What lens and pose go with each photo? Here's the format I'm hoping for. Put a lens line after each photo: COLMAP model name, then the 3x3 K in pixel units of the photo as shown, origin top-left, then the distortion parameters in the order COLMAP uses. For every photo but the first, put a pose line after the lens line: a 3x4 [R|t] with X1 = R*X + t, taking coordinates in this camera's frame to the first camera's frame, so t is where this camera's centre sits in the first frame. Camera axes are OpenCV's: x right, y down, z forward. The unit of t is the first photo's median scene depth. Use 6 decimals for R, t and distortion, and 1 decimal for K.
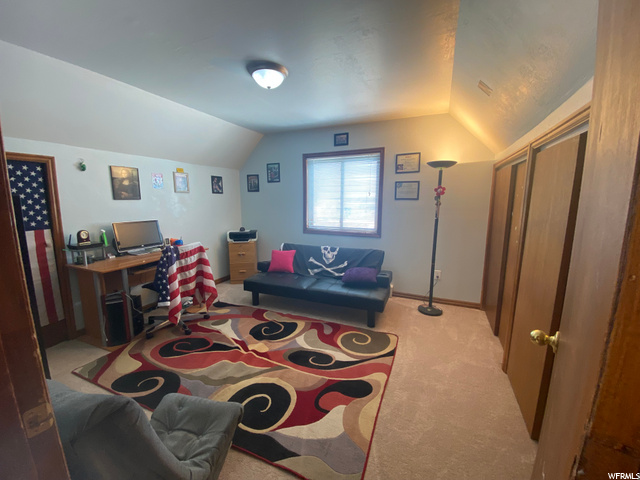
lens RADIAL K [[263.2, 0, 320.0], [0, 263.2, 240.0], [0, 0, 1]] dist [0.000431, -0.000033]
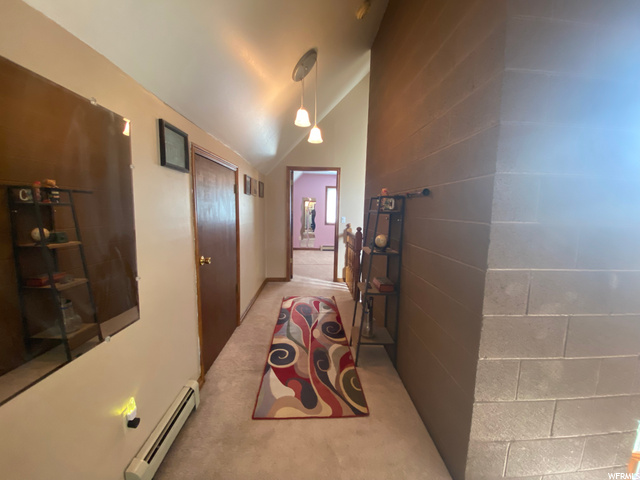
lens RADIAL K [[263.2, 0, 320.0], [0, 263.2, 240.0], [0, 0, 1]] dist [0.000431, -0.000033]
pose [[0.209665, 0.124991, -0.969752, 1.120550], [-0.162918, 0.982397, 0.091397, -0.231891], [0.964105, 0.138827, 0.226337, 0.623167]]
